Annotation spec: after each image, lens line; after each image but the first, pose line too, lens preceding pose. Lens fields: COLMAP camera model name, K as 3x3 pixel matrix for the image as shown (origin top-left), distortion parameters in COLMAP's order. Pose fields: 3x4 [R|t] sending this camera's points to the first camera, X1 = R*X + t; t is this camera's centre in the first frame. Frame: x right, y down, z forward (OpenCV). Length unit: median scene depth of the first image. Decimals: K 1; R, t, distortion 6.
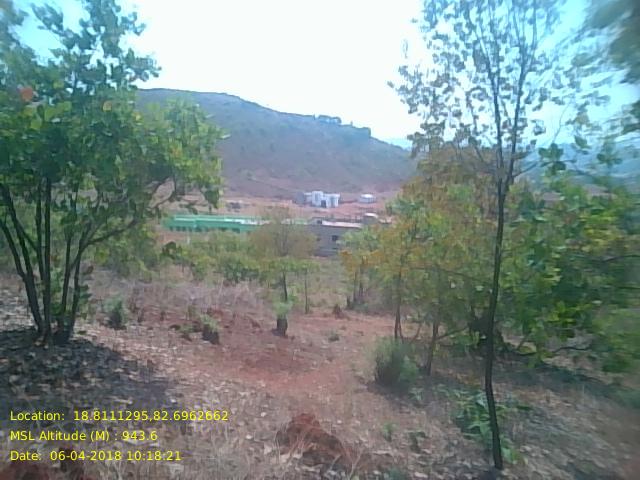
lens RADIAL K [[542.1, 0, 320.0], [0, 542.1, 240.0], [0, 0, 1]] dist [-0.000142, -0.100699]
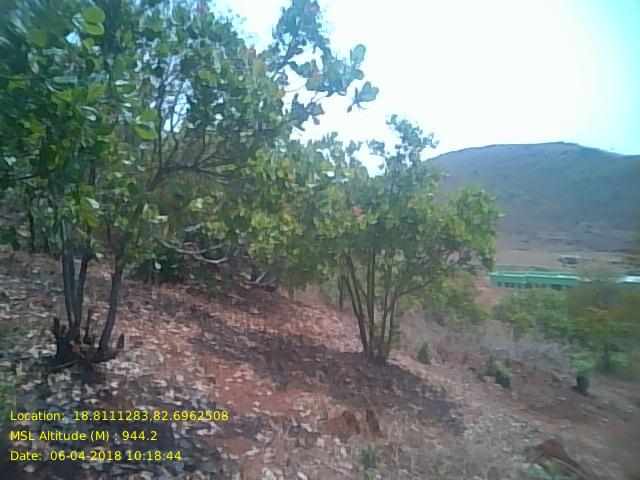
lens RADIAL K [[542.1, 0, 320.0], [0, 542.1, 240.0], [0, 0, 1]] dist [-0.000142, -0.100699]
pose [[0.831564, -0.013539, -0.555264, 0.174176], [-0.042794, 0.995169, -0.088354, -0.001579], [0.553778, 0.097234, 0.826968, -0.281510]]
